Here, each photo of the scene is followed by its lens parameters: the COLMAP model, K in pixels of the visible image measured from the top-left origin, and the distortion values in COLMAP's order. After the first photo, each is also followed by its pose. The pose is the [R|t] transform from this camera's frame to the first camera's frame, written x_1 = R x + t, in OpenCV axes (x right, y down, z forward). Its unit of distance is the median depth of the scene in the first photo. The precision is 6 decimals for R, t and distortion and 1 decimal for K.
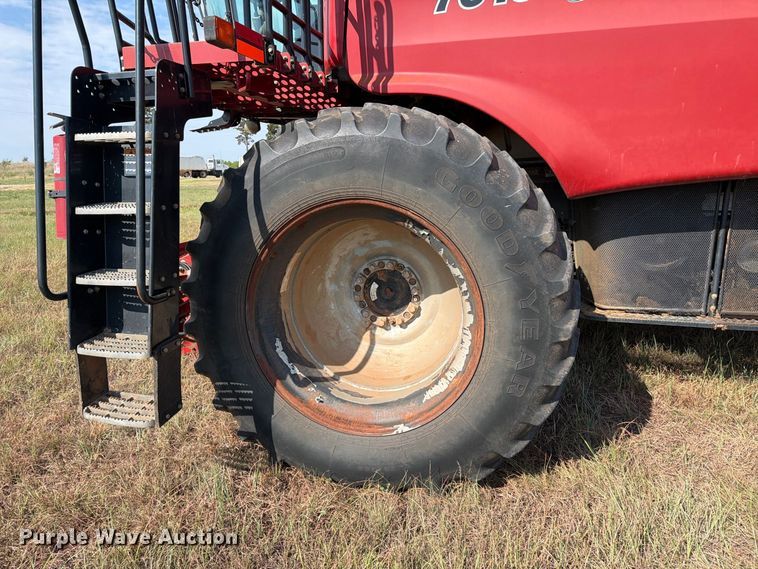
lens RADIAL K [[542.2, 0, 390.5], [0, 542.2, 295.7], [0, 0, 1]] dist [0.027271, -0.005227]
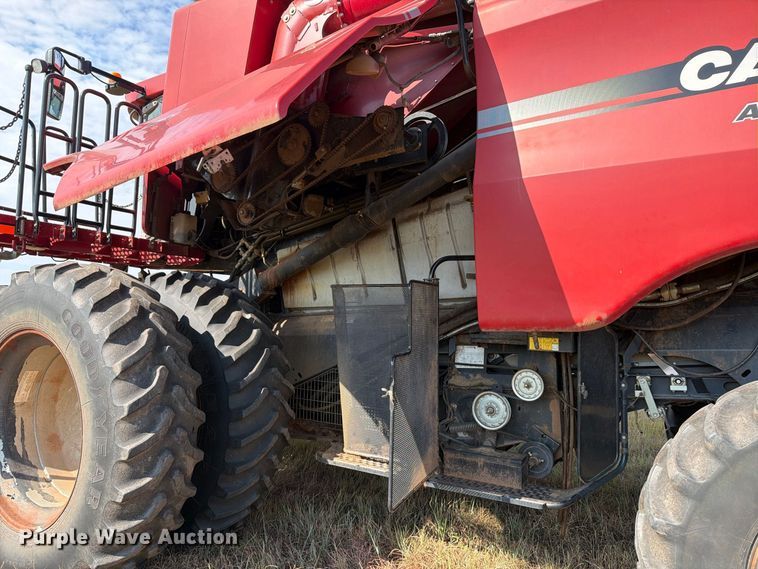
lens RADIAL K [[535.3, 0, 367.7], [0, 535.3, 293.8], [0, 0, 1]] dist [0.054766, -0.061341]
pose [[0.941274, 0.016794, -0.337227, 1.120574], [-0.107198, 0.961953, -0.251308, -0.021117], [0.320176, 0.272700, 0.907261, 0.037083]]
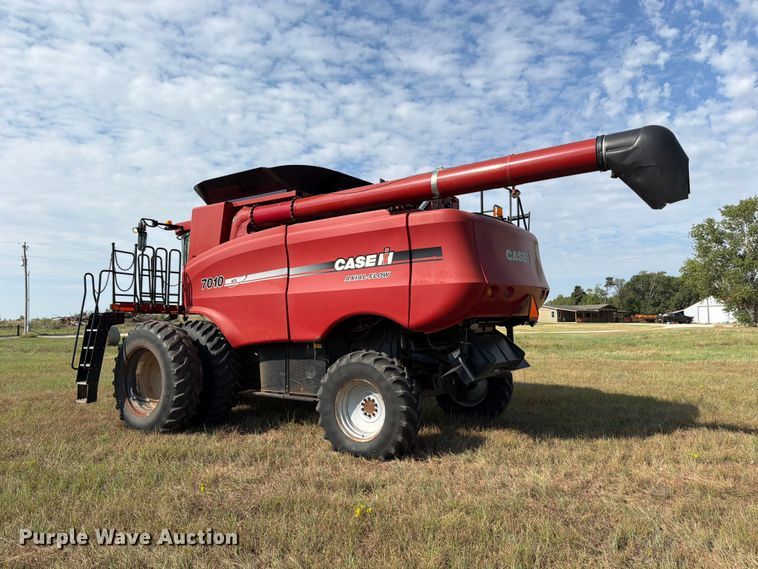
lens RADIAL K [[535.3, 0, 392.3], [0, 535.3, 293.9], [0, 0, 1]] dist [0.054766, -0.061341]
pose [[0.922192, -0.017553, -0.386335, 2.842783], [-0.086949, 0.963984, -0.251347, 0.241360], [0.376832, 0.265381, 0.887452, -1.662046]]
